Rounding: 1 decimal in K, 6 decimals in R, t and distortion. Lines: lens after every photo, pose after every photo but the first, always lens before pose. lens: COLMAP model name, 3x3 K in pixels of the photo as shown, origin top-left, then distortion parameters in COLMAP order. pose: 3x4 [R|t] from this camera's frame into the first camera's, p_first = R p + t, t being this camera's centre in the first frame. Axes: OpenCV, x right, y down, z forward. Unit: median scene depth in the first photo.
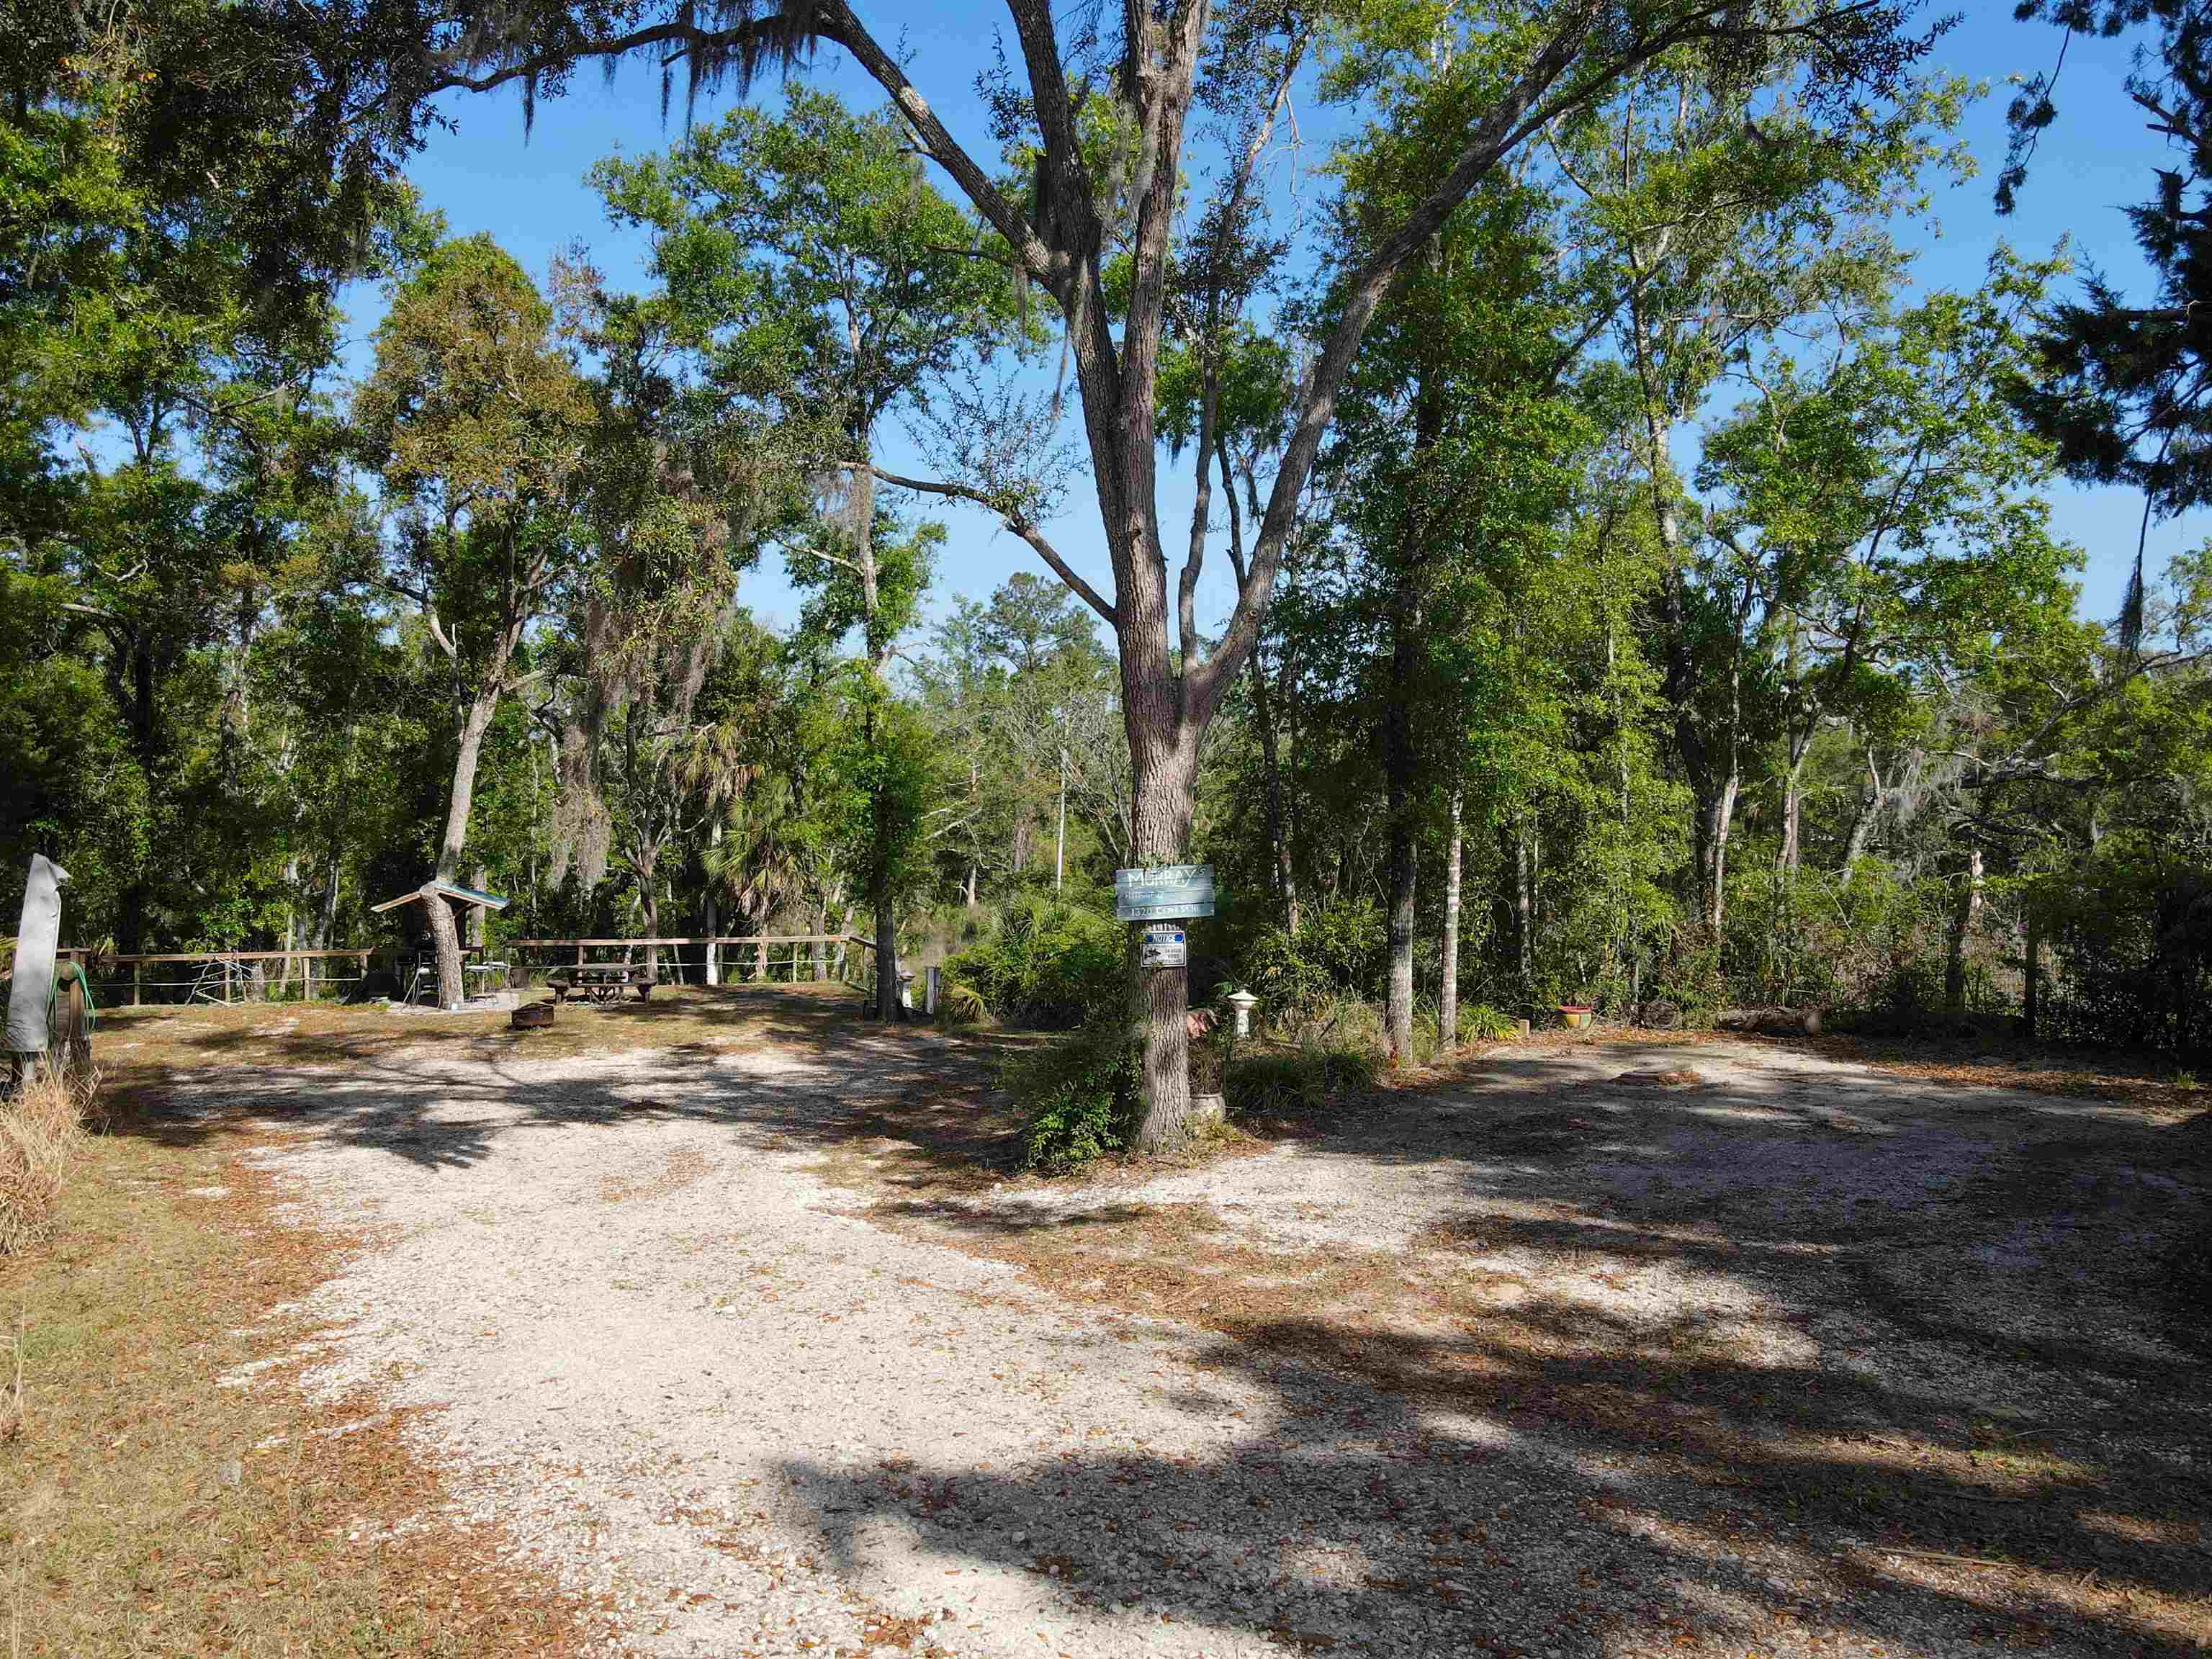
lens RADIAL K [[1615.4, 0, 1094.6], [0, 1615.4, 810.5], [0, 0, 1]] dist [0.004569, 0.007640]
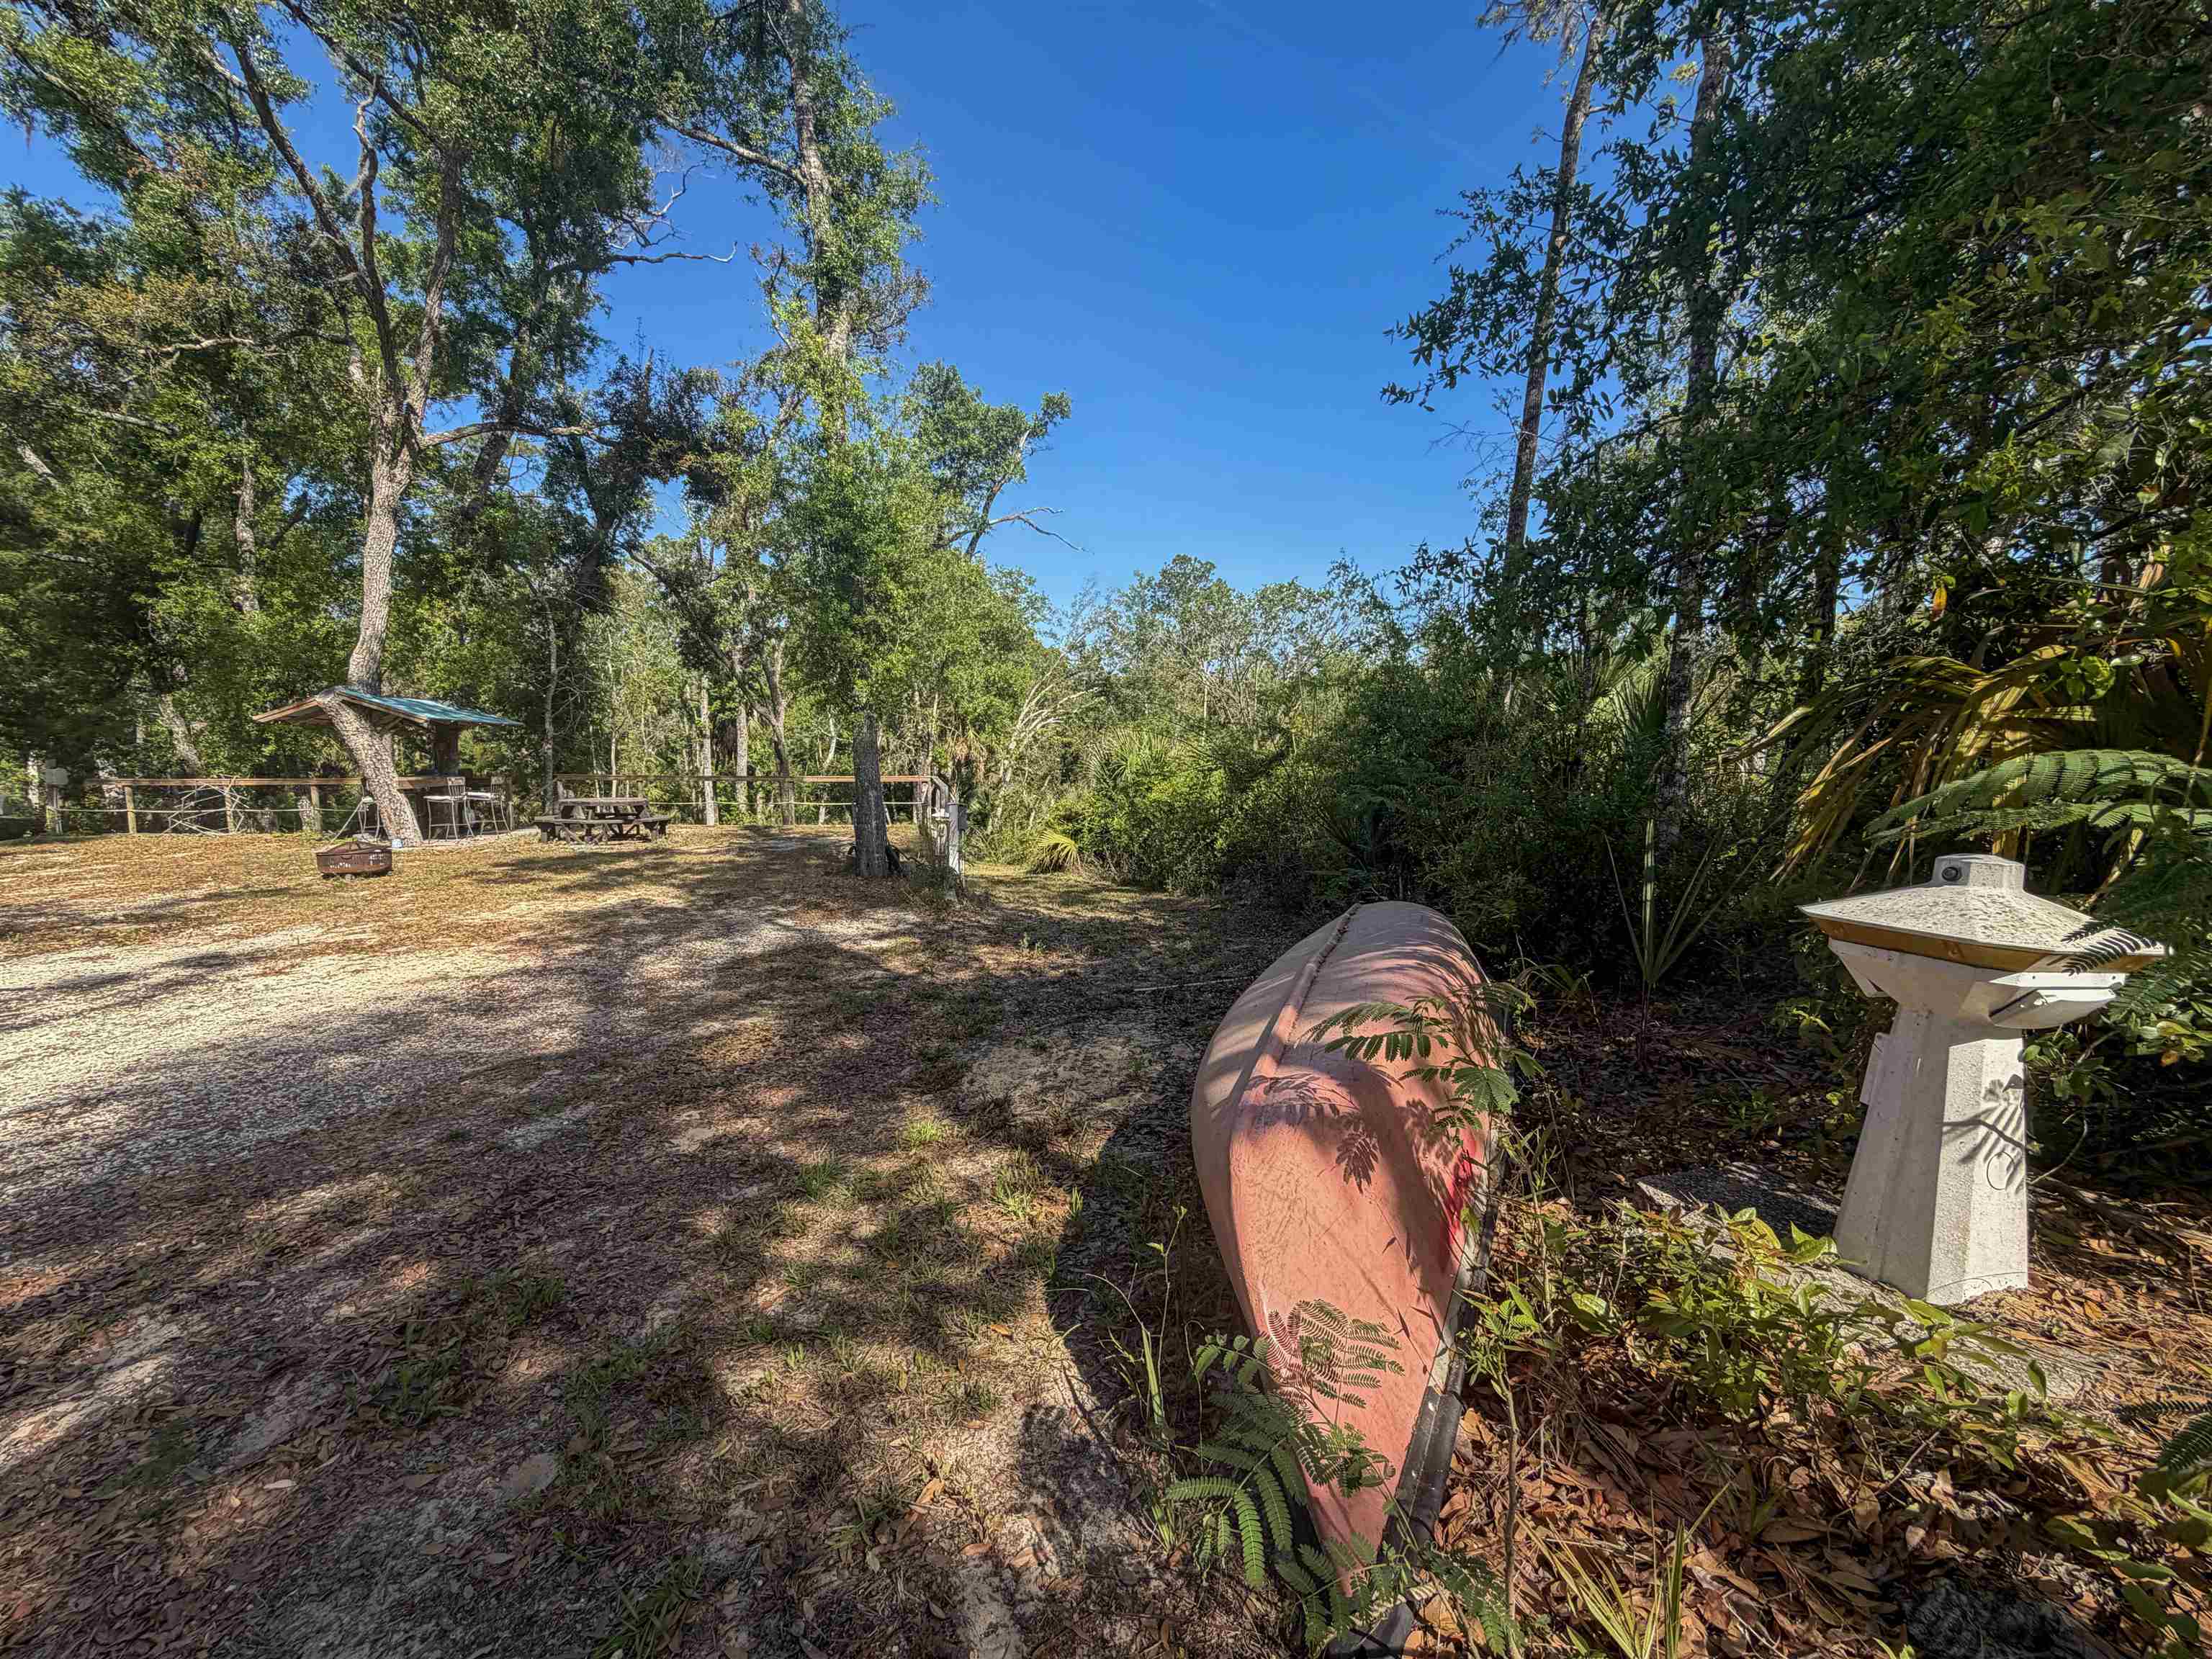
lens RADIAL K [[879.5, 0, 1095.4], [0, 879.5, 836.8], [0, 0, 1]] dist [0.000591, 0.000032]
pose [[0.987581, 0.020455, -0.155775, 0.045860], [-0.003525, 0.994123, 0.108195, 0.116174], [0.157073, -0.106302, 0.981849, 1.050677]]
